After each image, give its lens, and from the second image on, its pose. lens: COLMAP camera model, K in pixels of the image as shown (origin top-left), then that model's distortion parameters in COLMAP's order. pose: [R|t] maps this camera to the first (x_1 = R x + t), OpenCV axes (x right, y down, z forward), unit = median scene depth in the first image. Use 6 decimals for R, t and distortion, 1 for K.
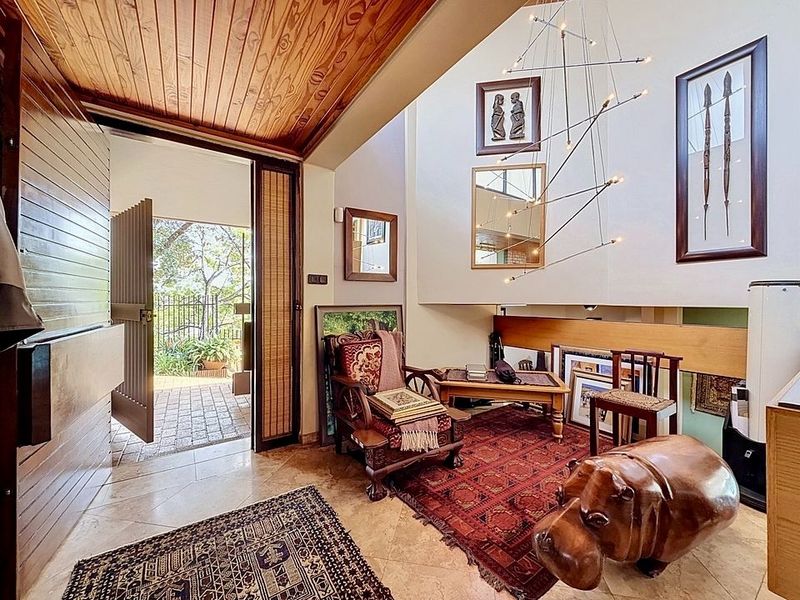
lens RADIAL K [[316.7, 0, 398.5], [0, 316.7, 302.1], [0, 0, 1]] dist [-0.001931, -0.000054]
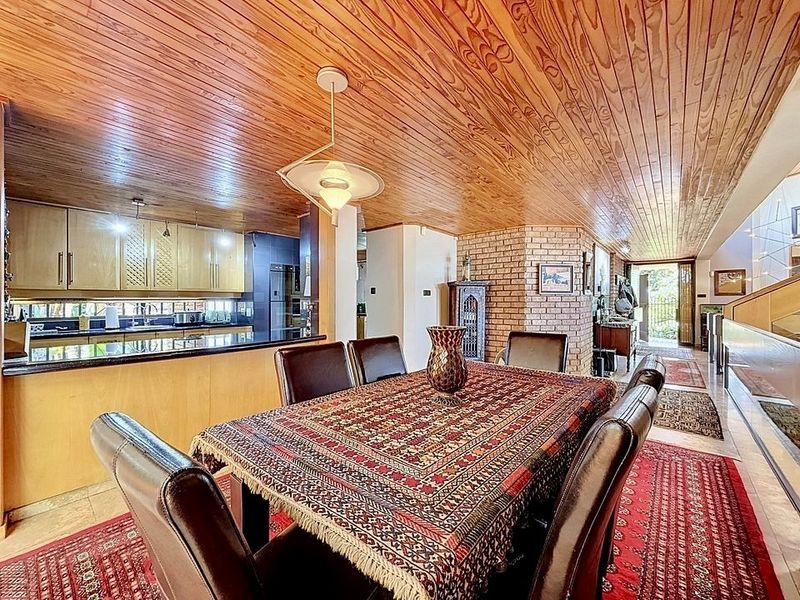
lens RADIAL K [[316.7, 0, 398.5], [0, 316.7, 302.1], [0, 0, 1]] dist [-0.001931, -0.000054]
pose [[0.256723, 0.004138, -0.966476, 2.040252], [-0.002594, 0.999990, 0.003593, -0.013184], [0.966482, 0.001584, 0.256731, -2.763841]]
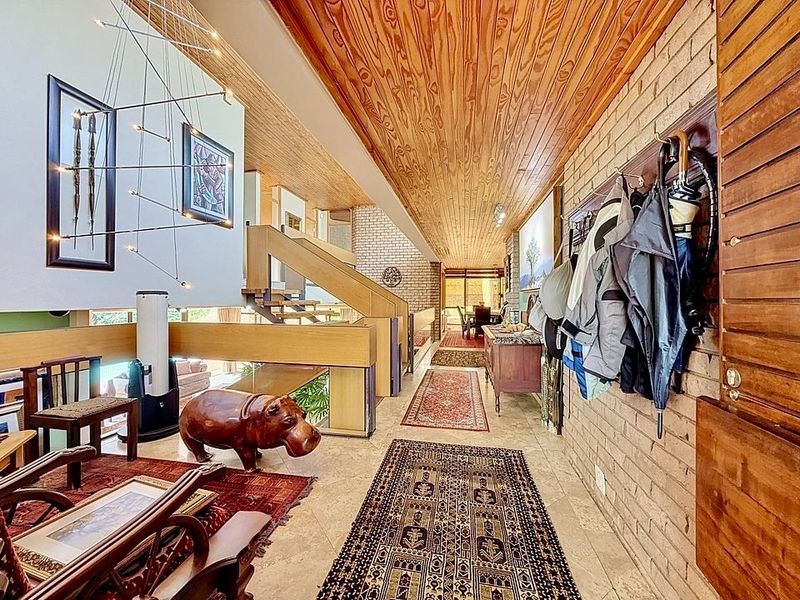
lens RADIAL K [[316.7, 0, 398.5], [0, 316.7, 302.1], [0, 0, 1]] dist [-0.001931, -0.000054]
pose [[-0.695147, -0.011753, 0.718771, -0.550400], [0.000501, 0.999858, 0.016834, -0.027480], [-0.718867, 0.012063, -0.695043, 0.873190]]
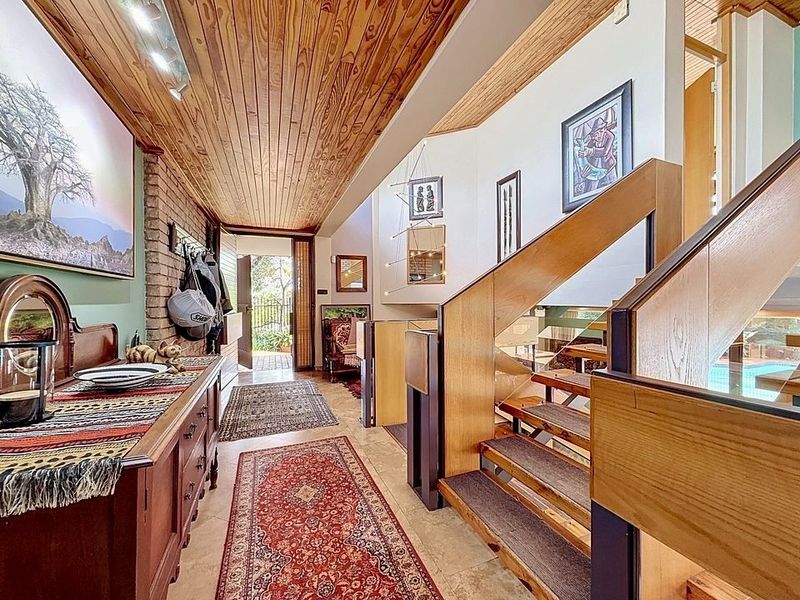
lens RADIAL K [[327.2, 0, 401.7], [0, 327.2, 307.5], [0, 0, 1]] dist [0.000864, 0.000011]
pose [[0.977387, -0.001588, -0.211452, 0.704251], [0.004549, 0.999898, 0.013519, 0.002977], [0.211409, -0.014175, 0.977295, -0.977494]]
